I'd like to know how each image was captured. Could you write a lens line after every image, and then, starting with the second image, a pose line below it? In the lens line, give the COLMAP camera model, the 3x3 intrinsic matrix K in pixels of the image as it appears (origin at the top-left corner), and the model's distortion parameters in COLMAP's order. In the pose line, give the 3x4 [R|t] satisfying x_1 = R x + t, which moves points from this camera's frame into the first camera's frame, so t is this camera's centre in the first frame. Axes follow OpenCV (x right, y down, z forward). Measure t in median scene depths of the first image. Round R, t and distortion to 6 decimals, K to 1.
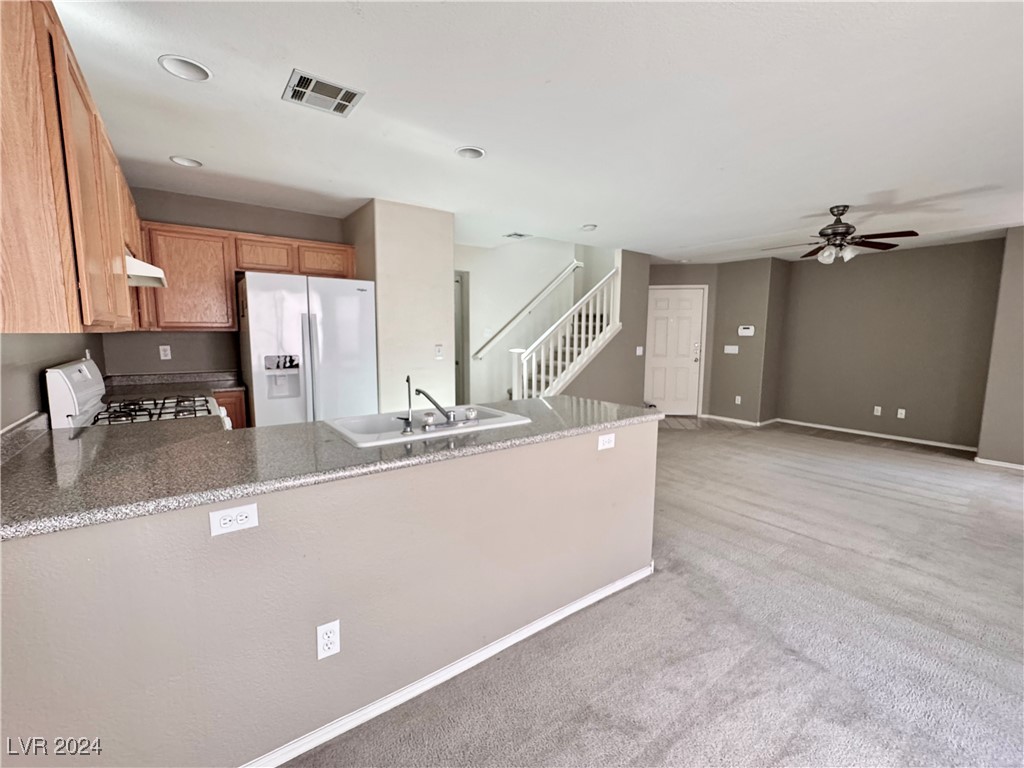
lens RADIAL K [[437.6, 0, 512.0], [0, 437.6, 384.0], [0, 0, 1]] dist [-0.003390, 0.000123]
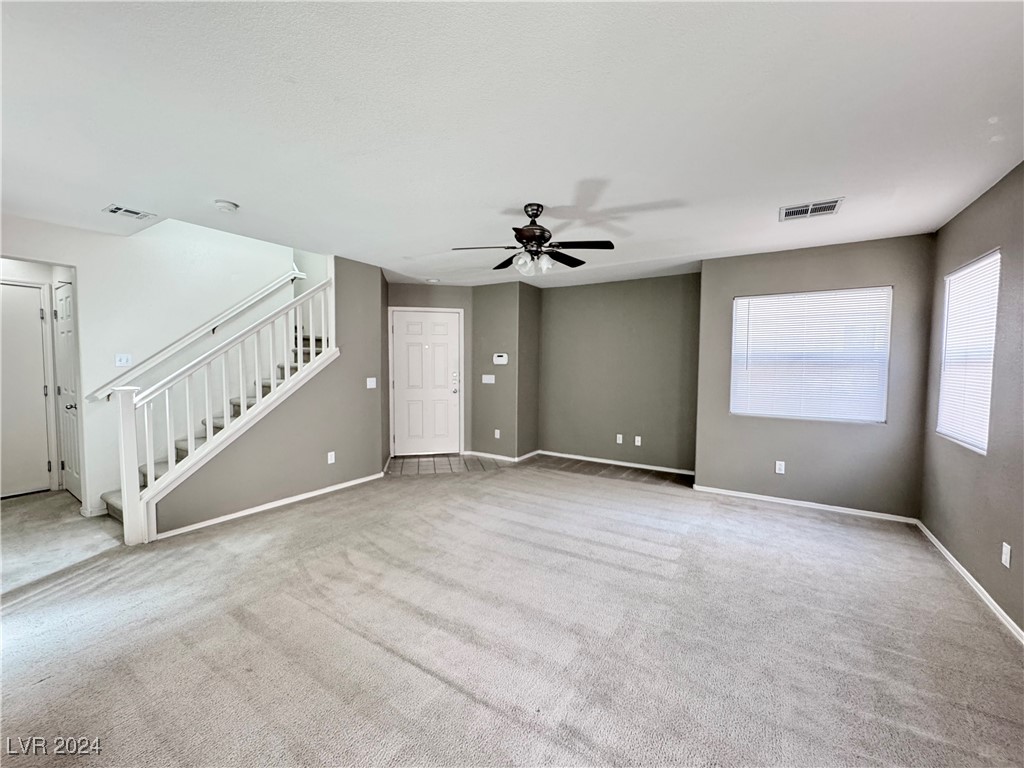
lens RADIAL K [[411.7, 0, 512.0], [0, 411.7, 384.0], [0, 0, 1]] dist [-0.002138, -0.000266]
pose [[0.933096, -0.018694, 0.359141, 0.279704], [0.041296, 0.997612, -0.055365, -0.022070], [-0.357249, 0.066492, 0.931640, 0.208727]]
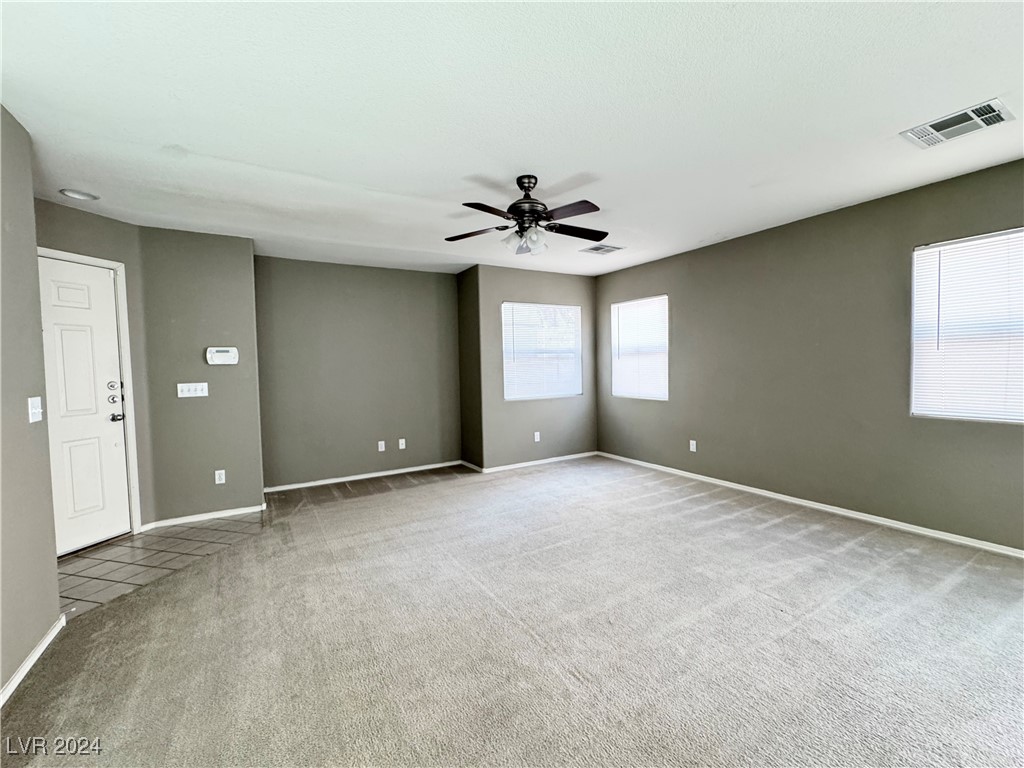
lens RADIAL K [[434.2, 0, 512.0], [0, 434.2, 384.0], [0, 0, 1]] dist [-0.002500, -0.000453]
pose [[0.098562, -0.052230, 0.993759, 0.000069], [0.139095, 0.989542, 0.038213, -0.060809], [-0.985362, 0.134460, 0.104796, 0.647016]]
